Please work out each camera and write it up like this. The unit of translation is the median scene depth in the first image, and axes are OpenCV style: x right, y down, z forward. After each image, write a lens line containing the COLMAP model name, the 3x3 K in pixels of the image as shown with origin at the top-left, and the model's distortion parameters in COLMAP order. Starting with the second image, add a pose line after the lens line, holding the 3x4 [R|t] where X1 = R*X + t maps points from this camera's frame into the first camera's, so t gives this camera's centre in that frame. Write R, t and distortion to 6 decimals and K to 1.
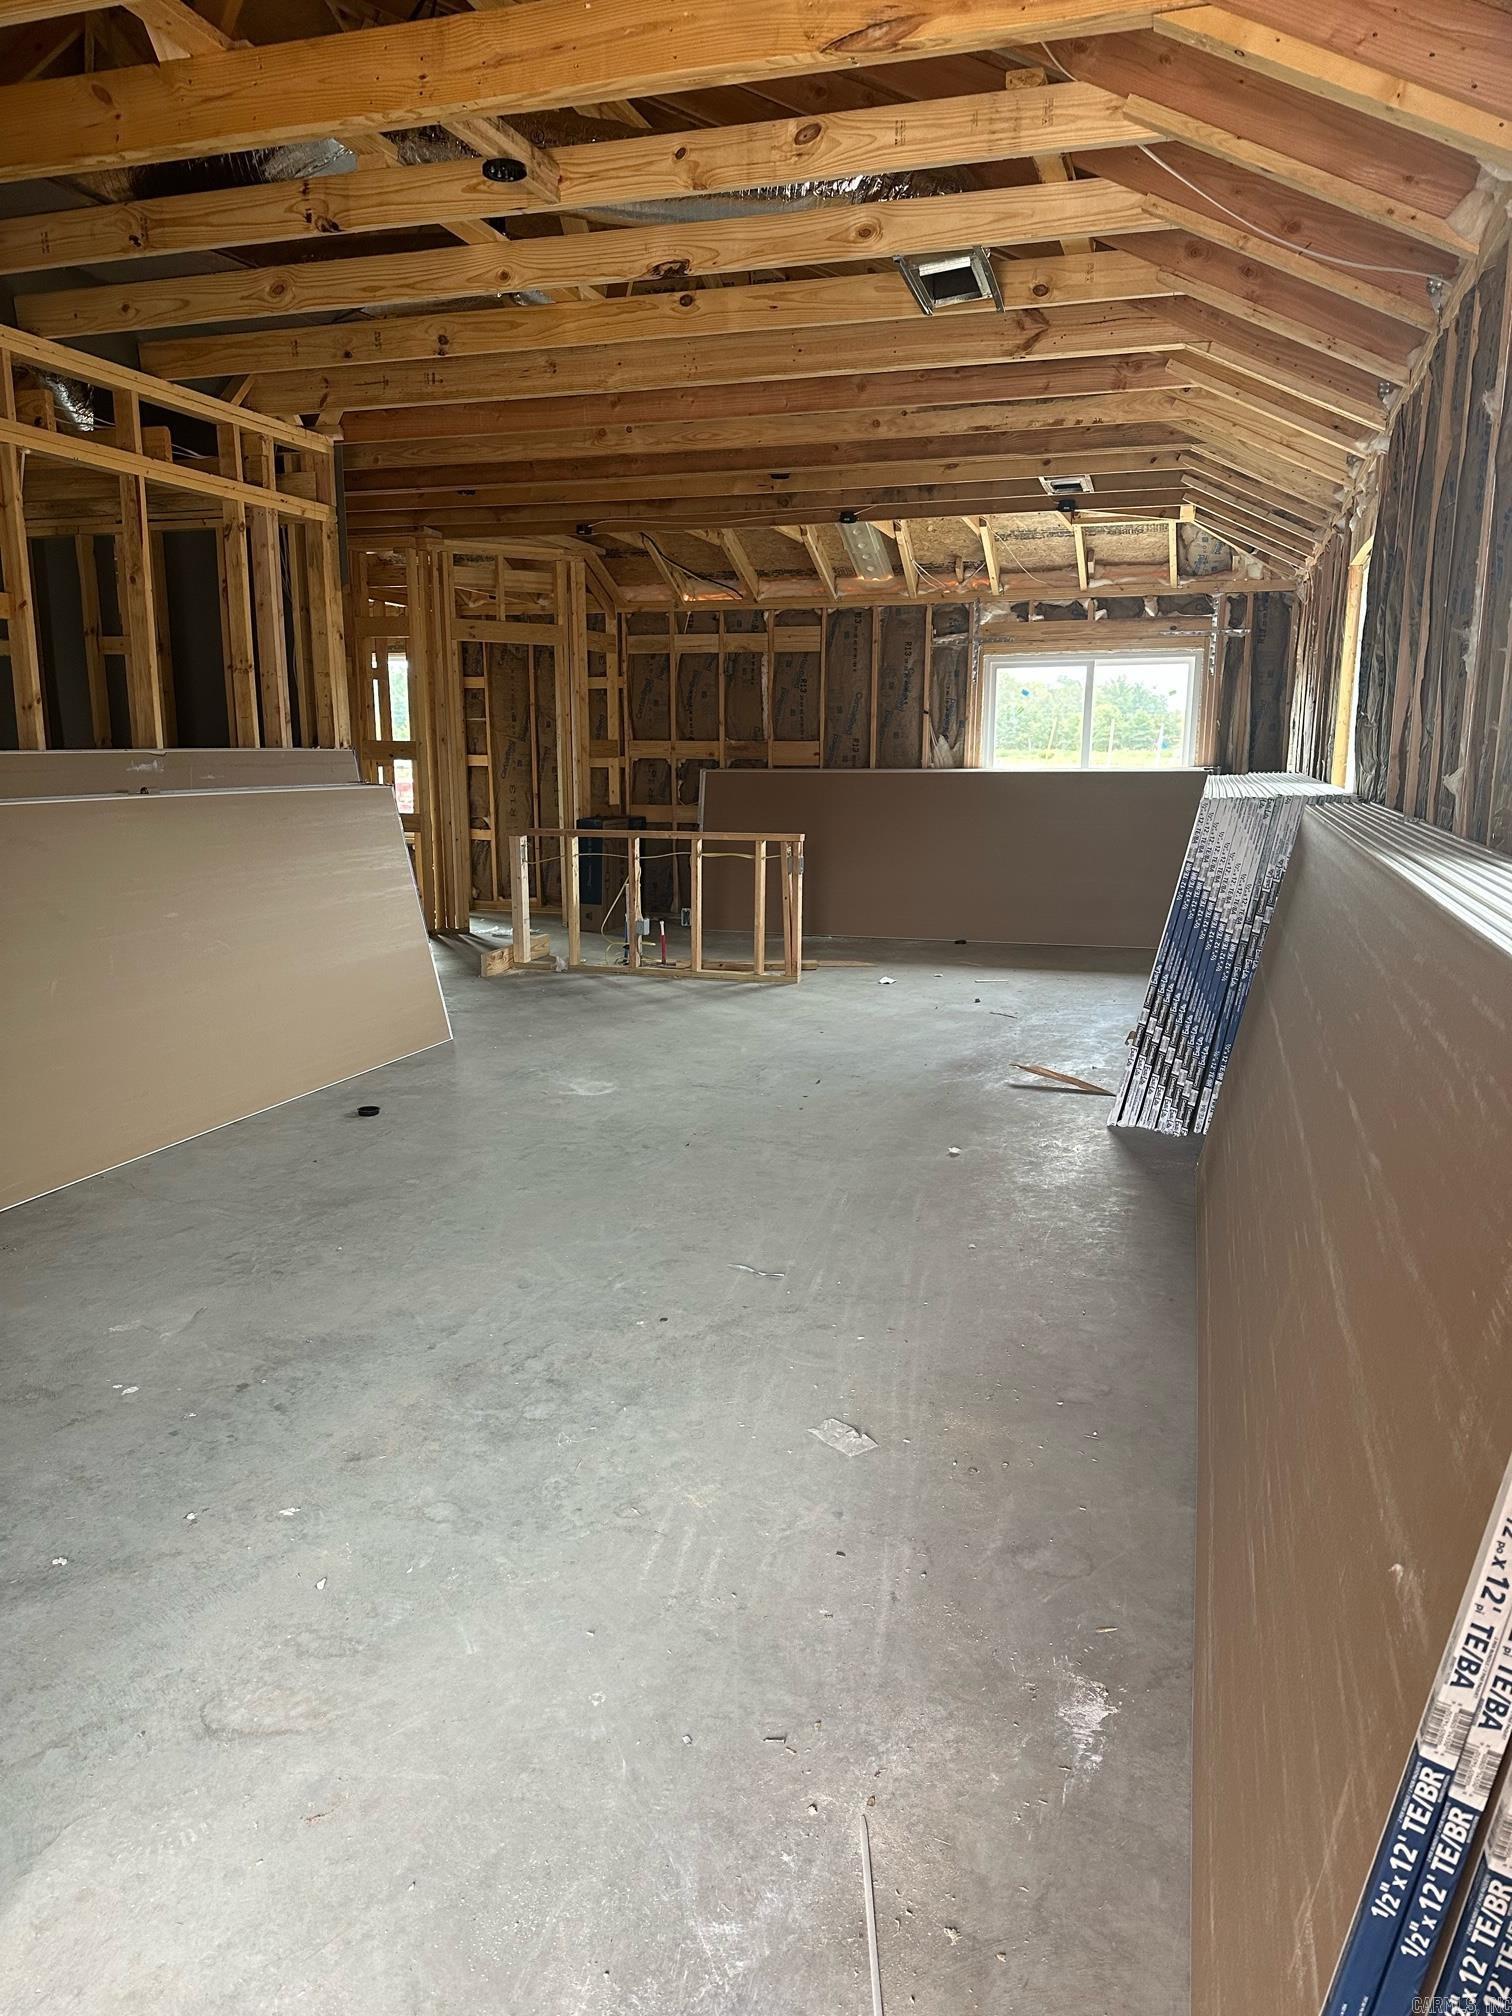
lens RADIAL K [[1407.9, 0, 756.0], [0, 1407.9, 1008.0], [0, 0, 1]] dist [0.167355, -0.315361]
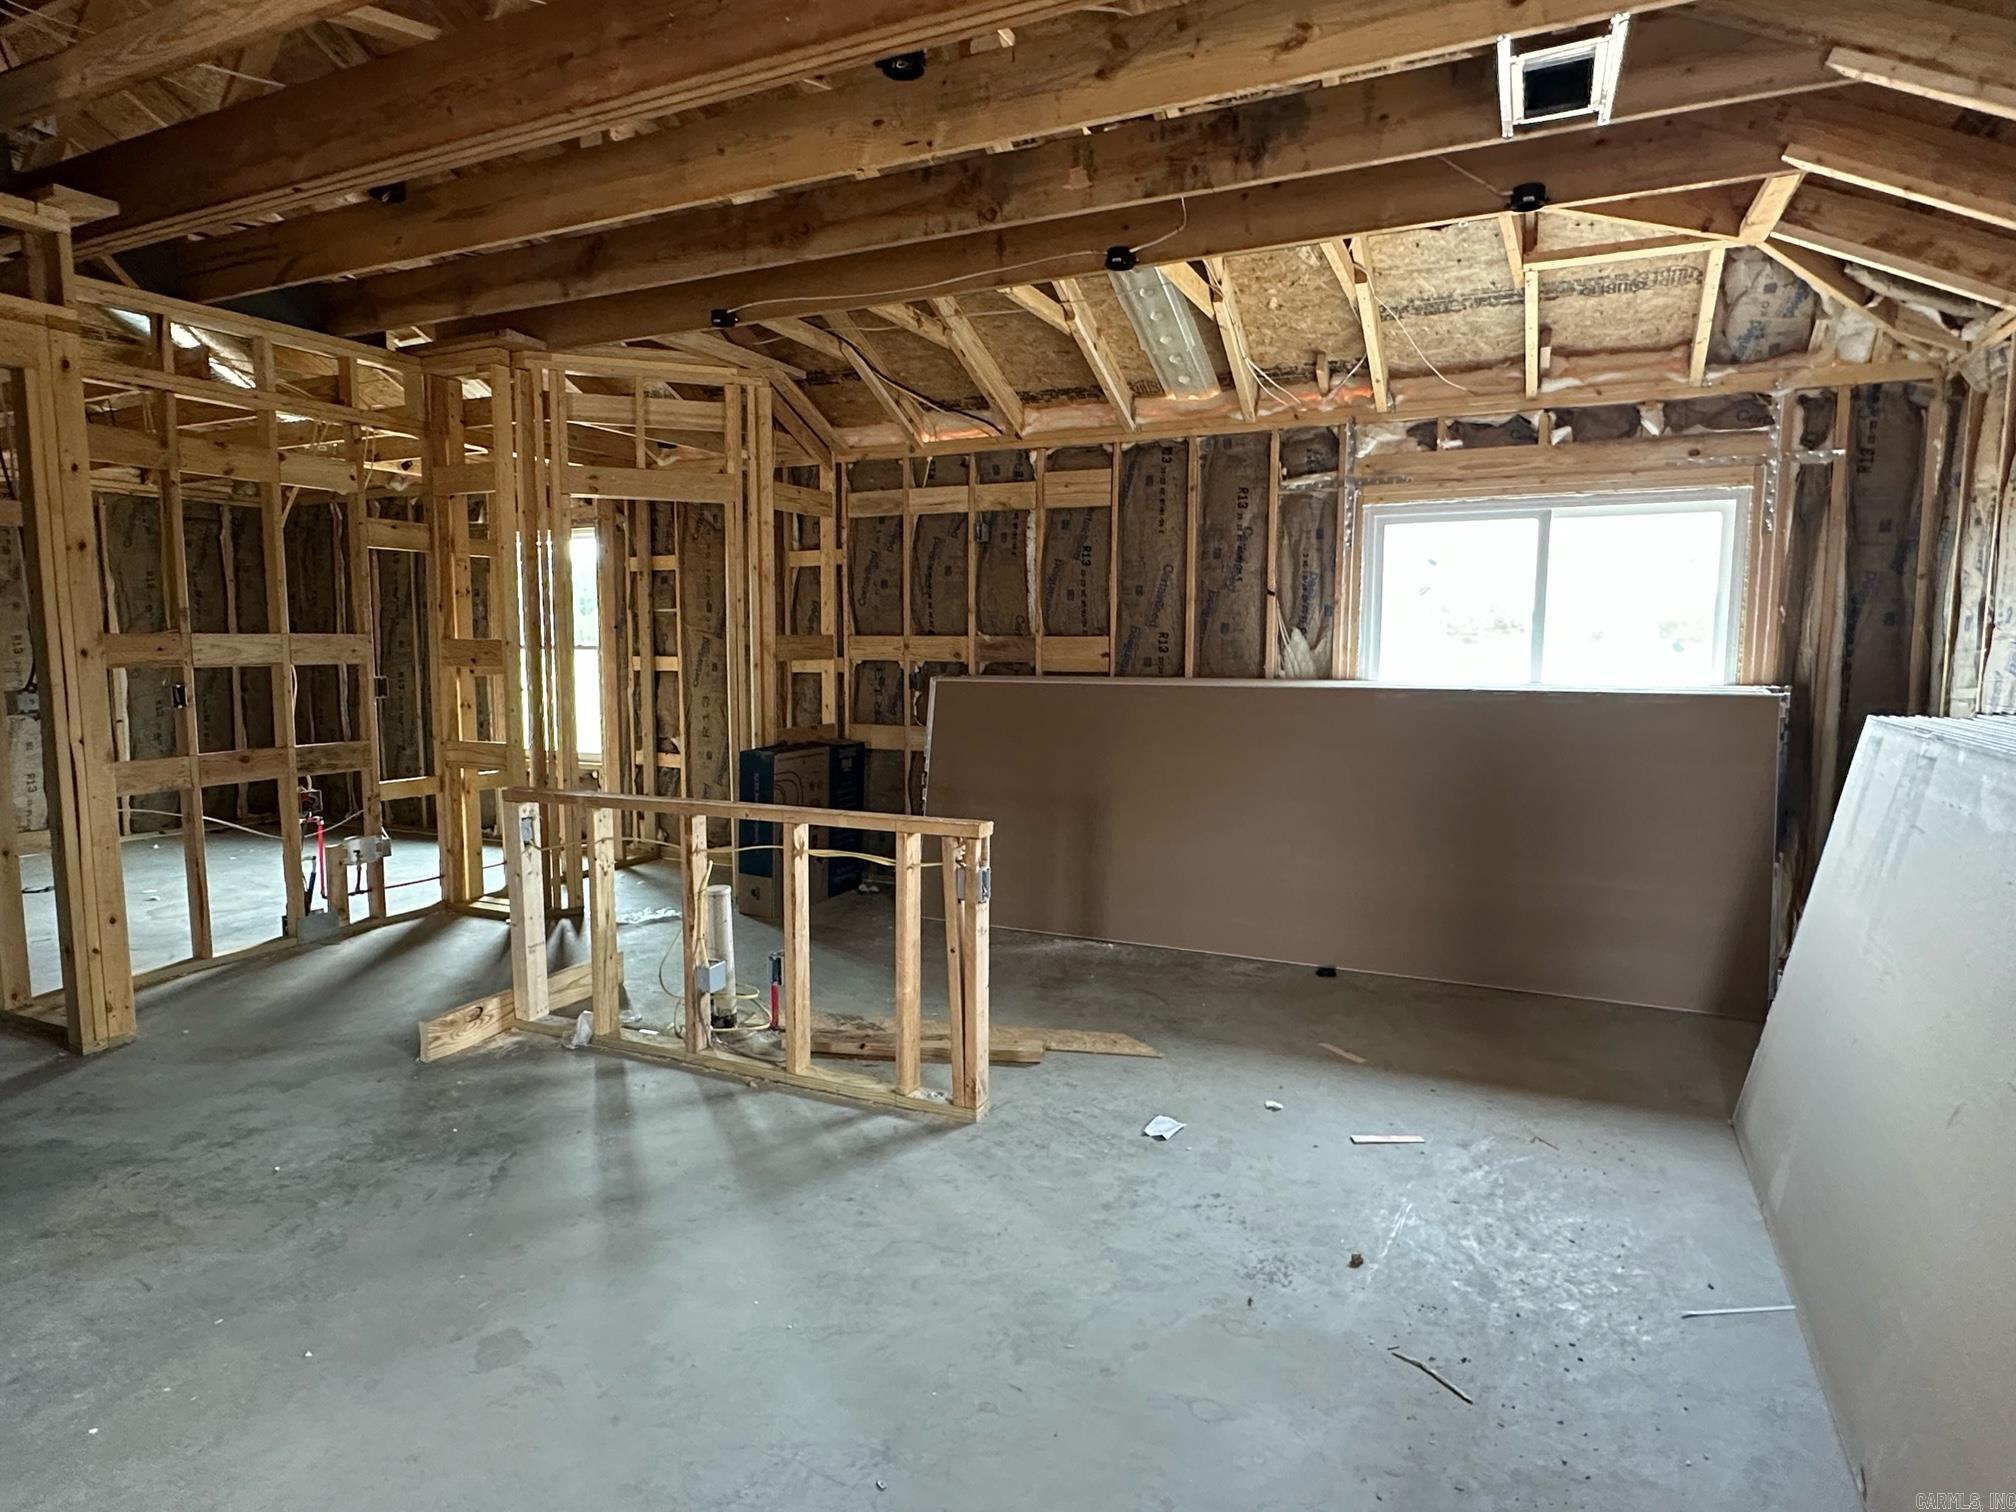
lens RADIAL K [[1153.4, 0, 992.3], [0, 1153.4, 757.8], [0, 0, 1]] dist [0.000952, 0.000833]
pose [[0.989005, 0.014848, -0.147137, 0.072313], [-0.026532, 0.996618, -0.077770, -0.089545], [0.145485, 0.080818, 0.986054, 0.470352]]
